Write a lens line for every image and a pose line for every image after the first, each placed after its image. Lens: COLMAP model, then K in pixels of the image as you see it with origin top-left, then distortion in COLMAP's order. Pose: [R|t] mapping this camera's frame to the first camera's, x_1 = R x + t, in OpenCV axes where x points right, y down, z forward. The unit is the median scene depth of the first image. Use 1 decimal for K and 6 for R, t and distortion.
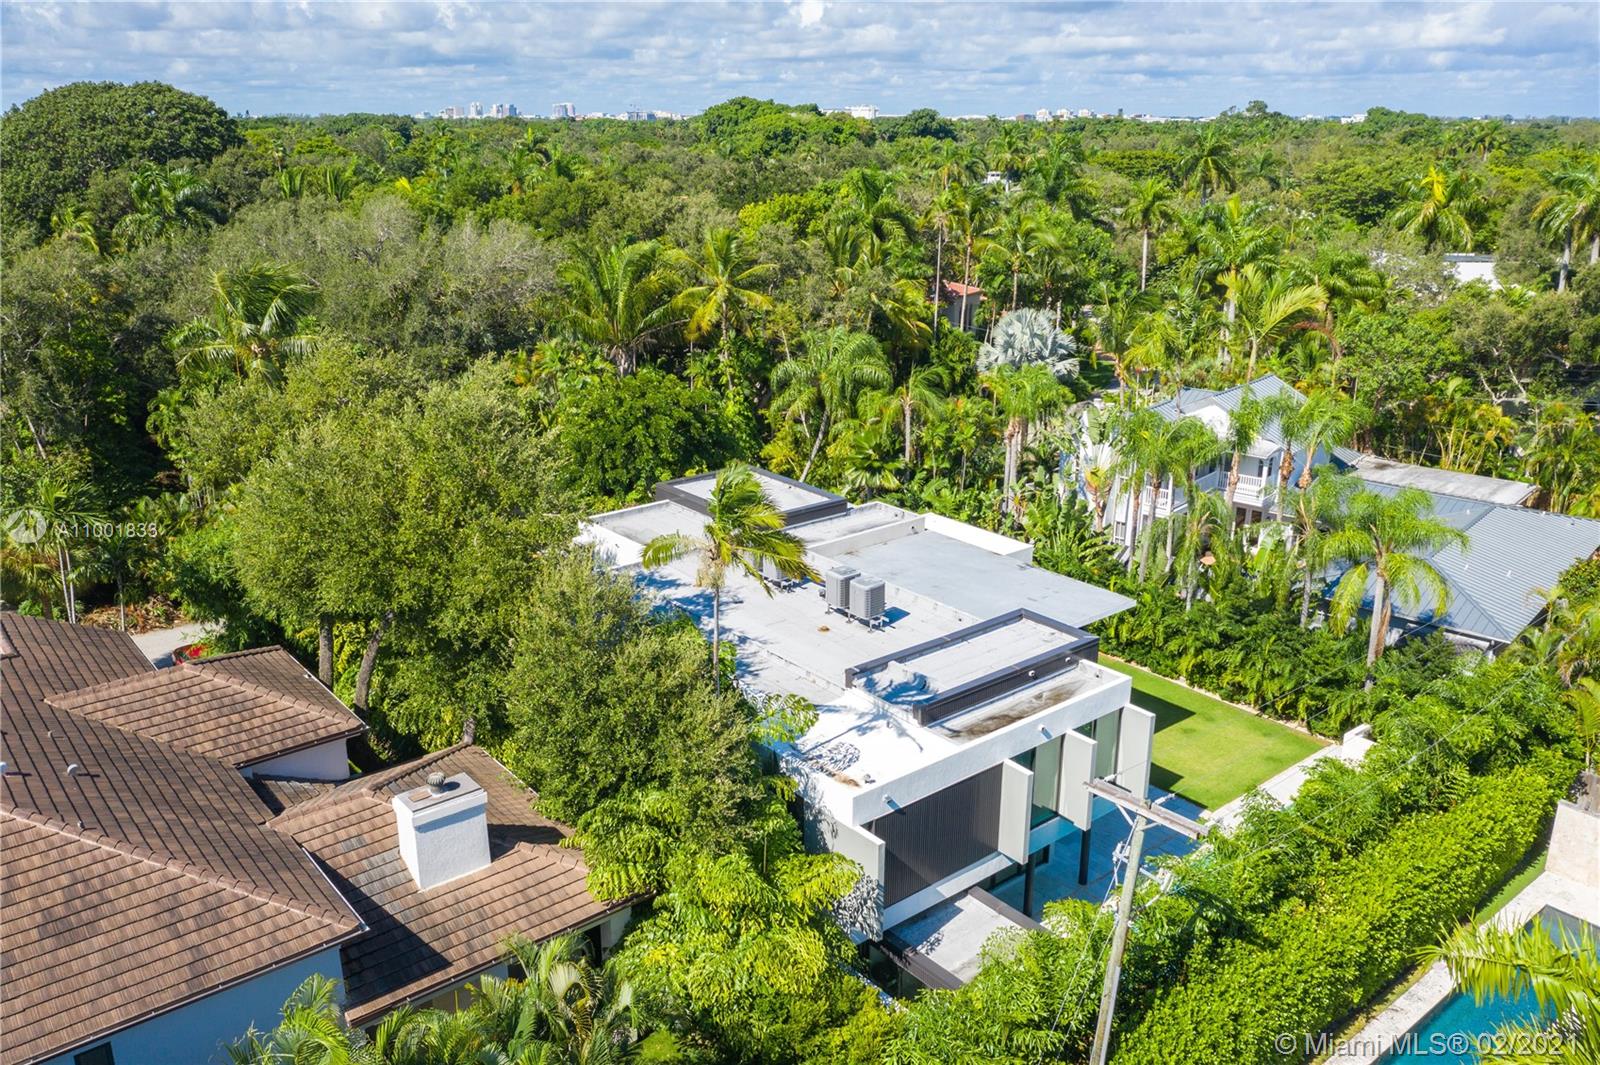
lens RADIAL K [[1270.8, 0, 800.0], [0, 1270.8, 532.5], [0, 0, 1]] dist [0.000615, -0.000957]
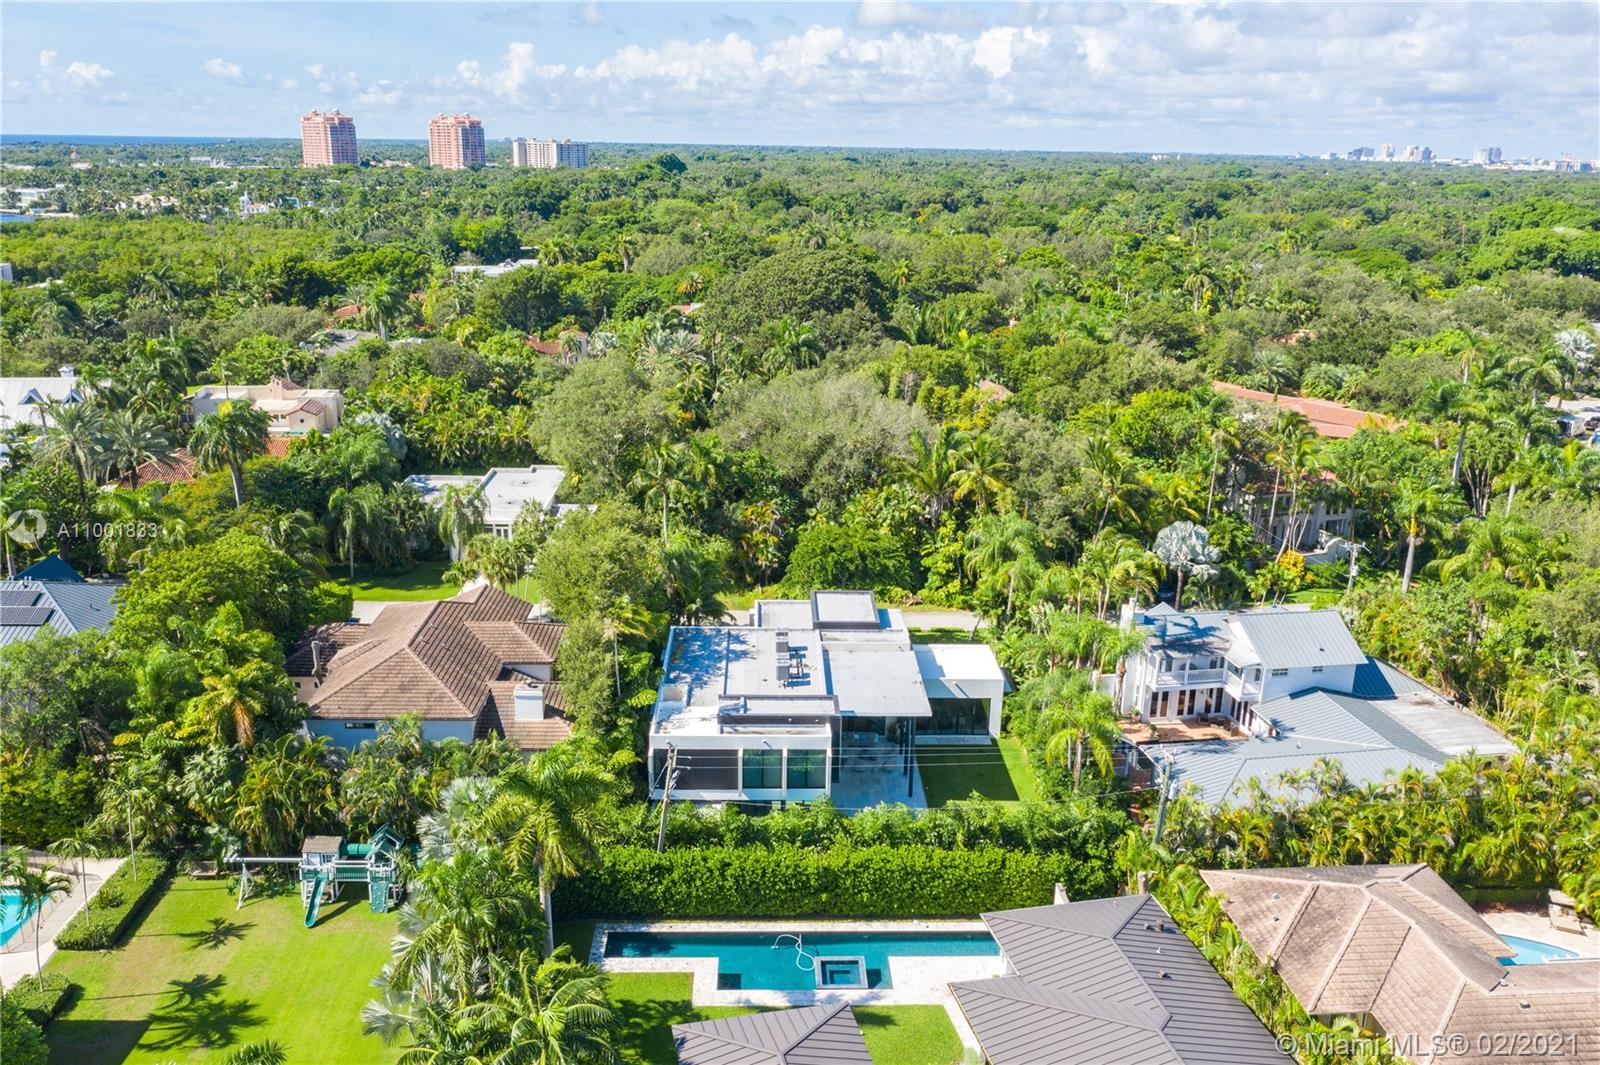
lens RADIAL K [[1268.3, 0, 800.0], [0, 1268.3, 532.5], [0, 0, 1]] dist [0.010281, 0.001067]
pose [[0.789873, 0.194263, -0.581690, 1.266300], [-0.209216, 0.976959, 0.042175, -0.265544], [0.576480, 0.088386, 0.812317, -0.674236]]
